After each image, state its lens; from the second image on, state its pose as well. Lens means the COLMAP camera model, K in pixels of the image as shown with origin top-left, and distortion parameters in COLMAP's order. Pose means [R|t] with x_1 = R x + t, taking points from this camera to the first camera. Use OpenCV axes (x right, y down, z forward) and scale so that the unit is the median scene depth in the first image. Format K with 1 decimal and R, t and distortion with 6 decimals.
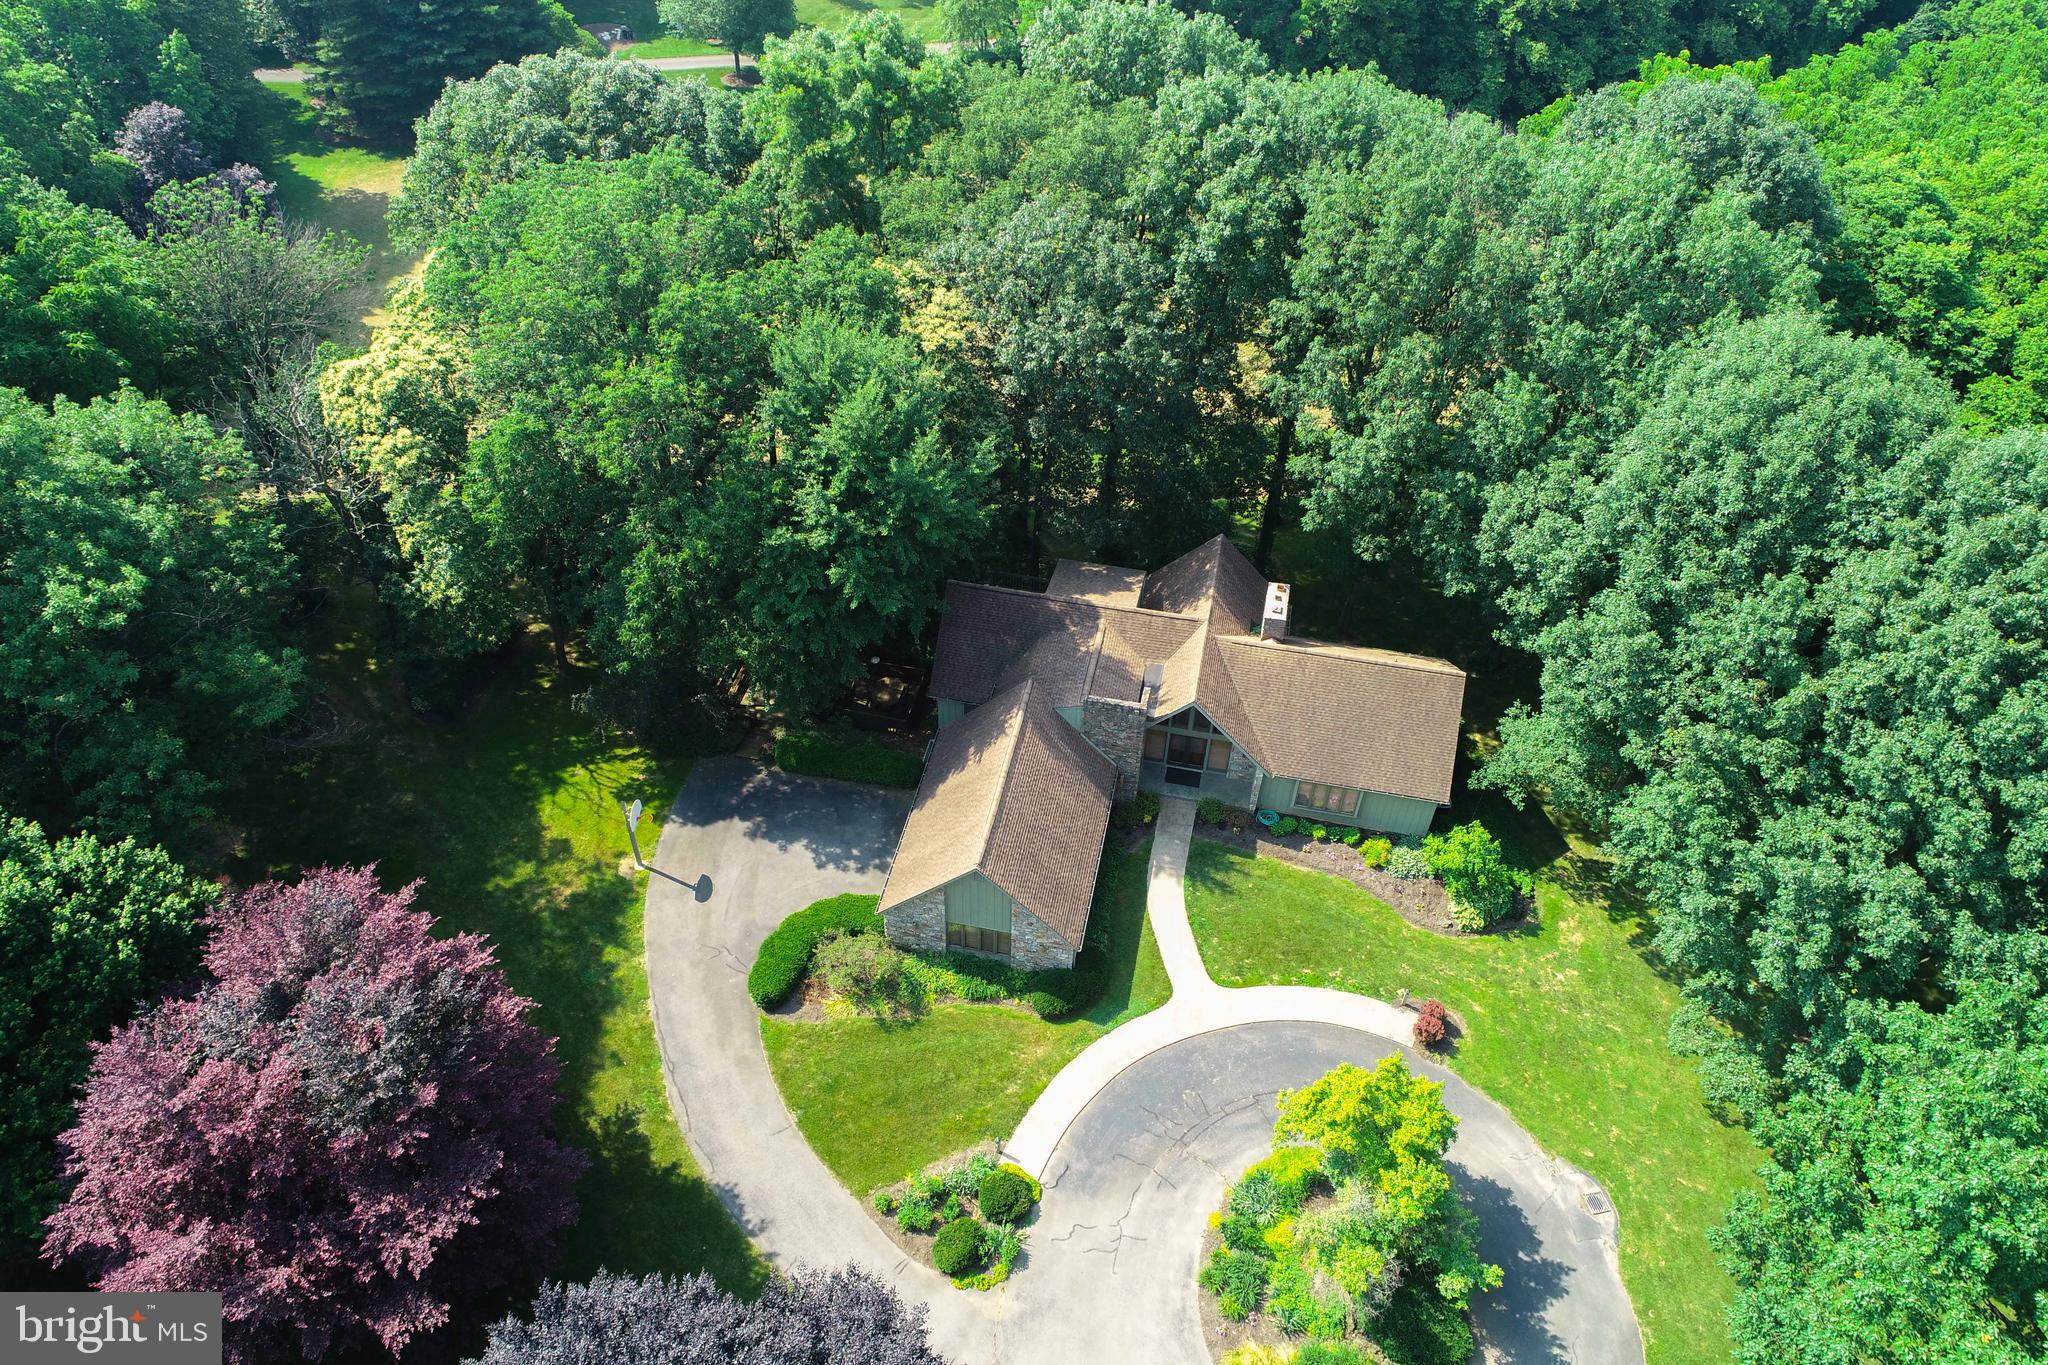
lens RADIAL K [[1378.2, 0, 1020.9], [0, 1378.2, 685.8], [0, 0, 1]] dist [0.011354, -0.010538]
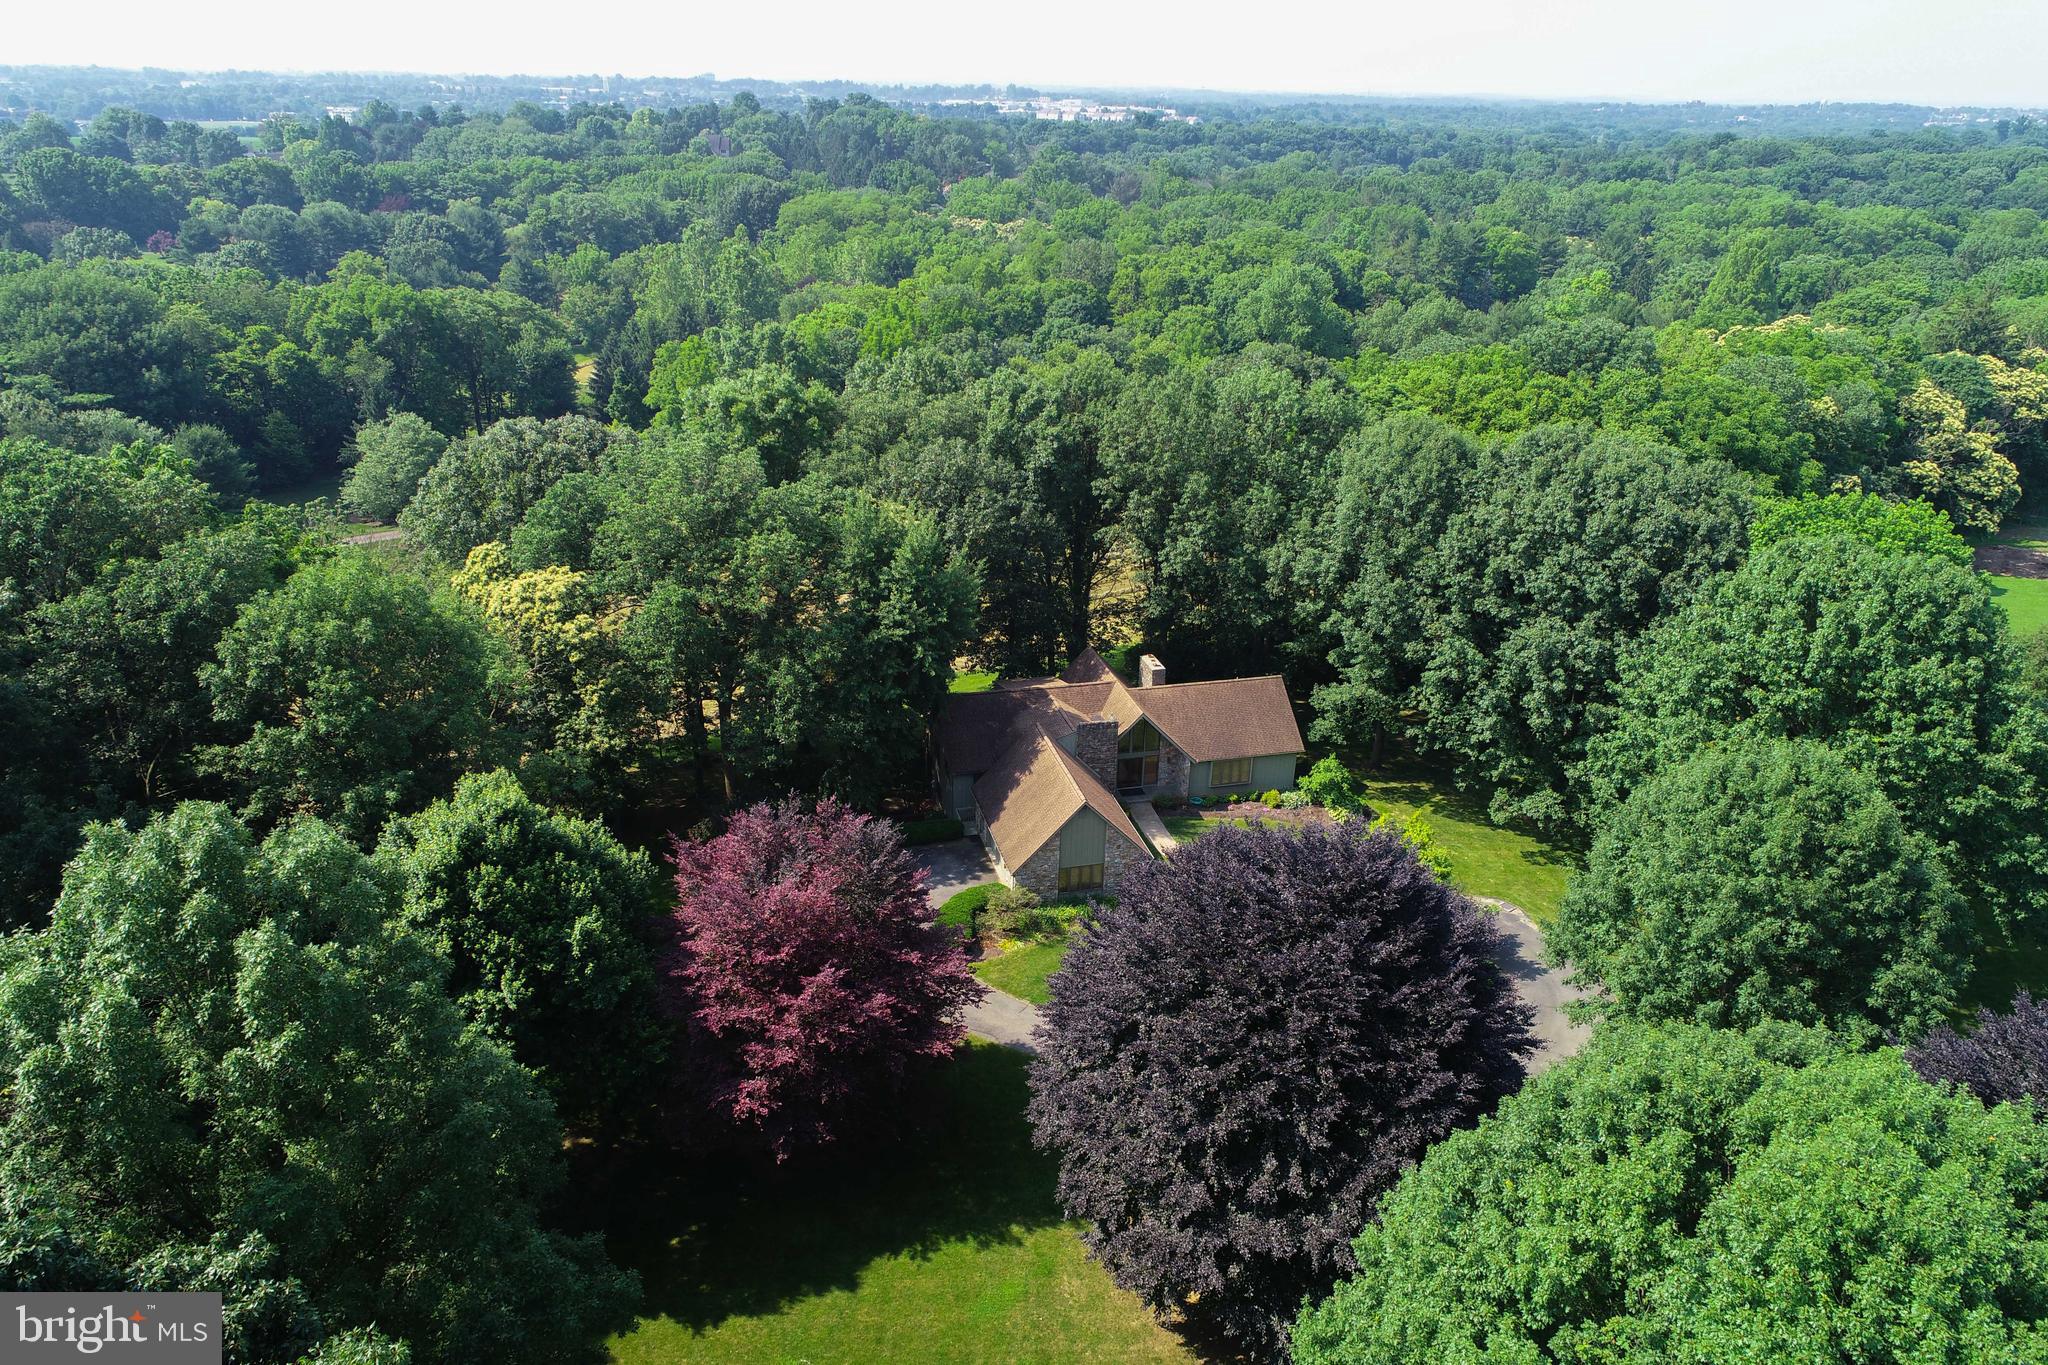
lens RADIAL K [[1378.2, 0, 1020.9], [0, 1378.2, 685.8], [0, 0, 1]] dist [0.011354, -0.010538]
pose [[0.899713, -0.174146, 0.400237, -0.606495], [0.304748, 0.907089, -0.290376, 0.391777], [-0.312483, 0.383227, 0.869190, -0.267255]]
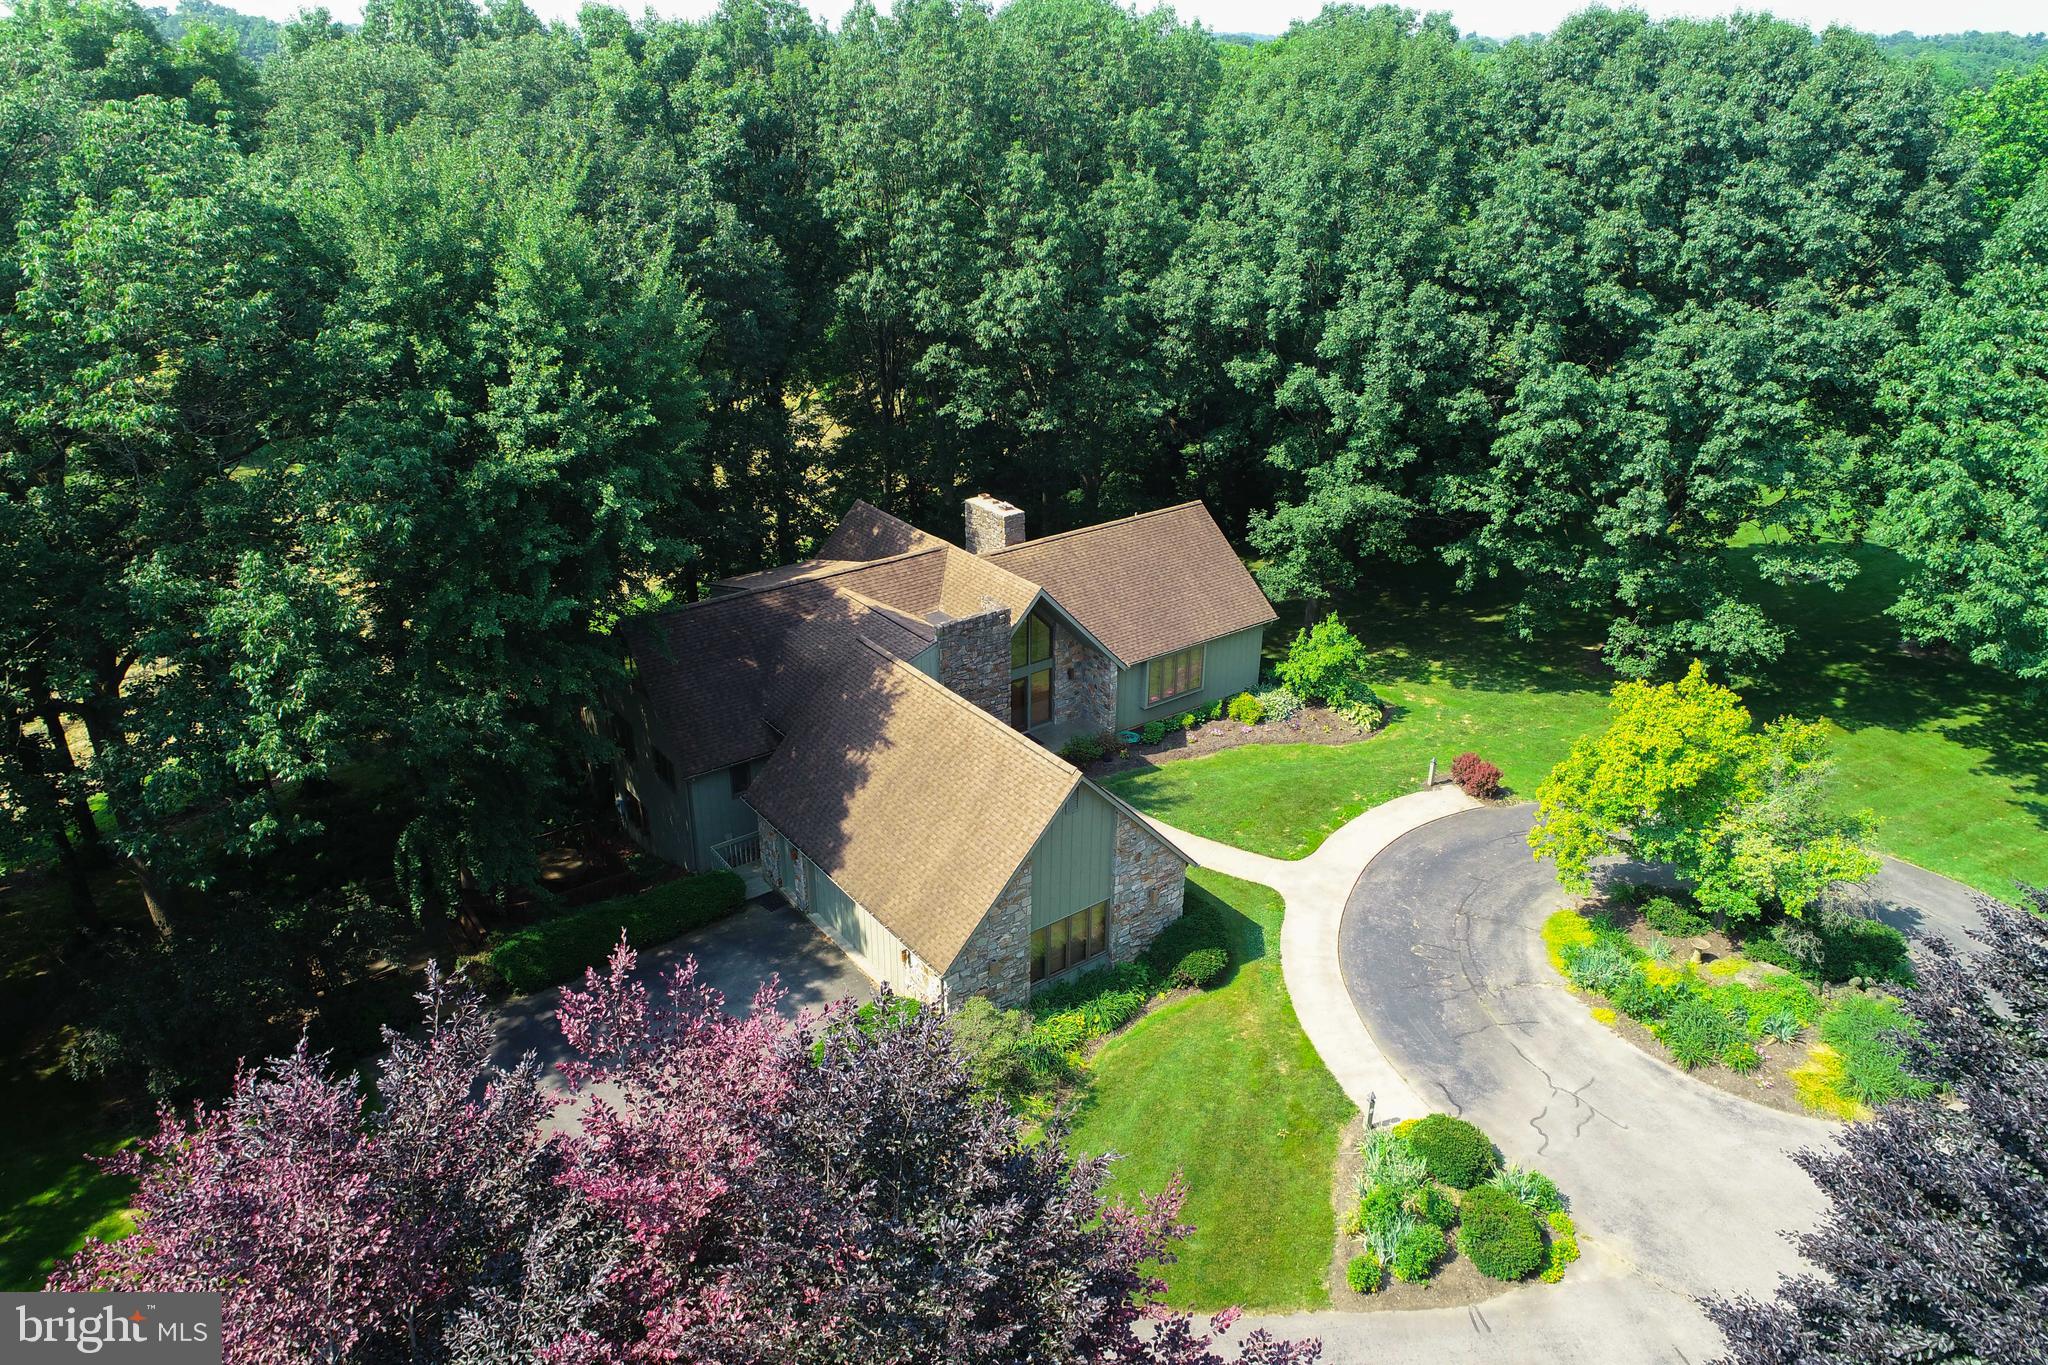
lens RADIAL K [[1378.2, 0, 1020.9], [0, 1378.2, 685.8], [0, 0, 1]] dist [0.011354, -0.010538]
pose [[0.666125, -0.329308, 0.669204, -0.429169], [0.529385, 0.840795, -0.113203, 0.143683], [-0.525385, 0.429674, 0.734406, 0.491566]]
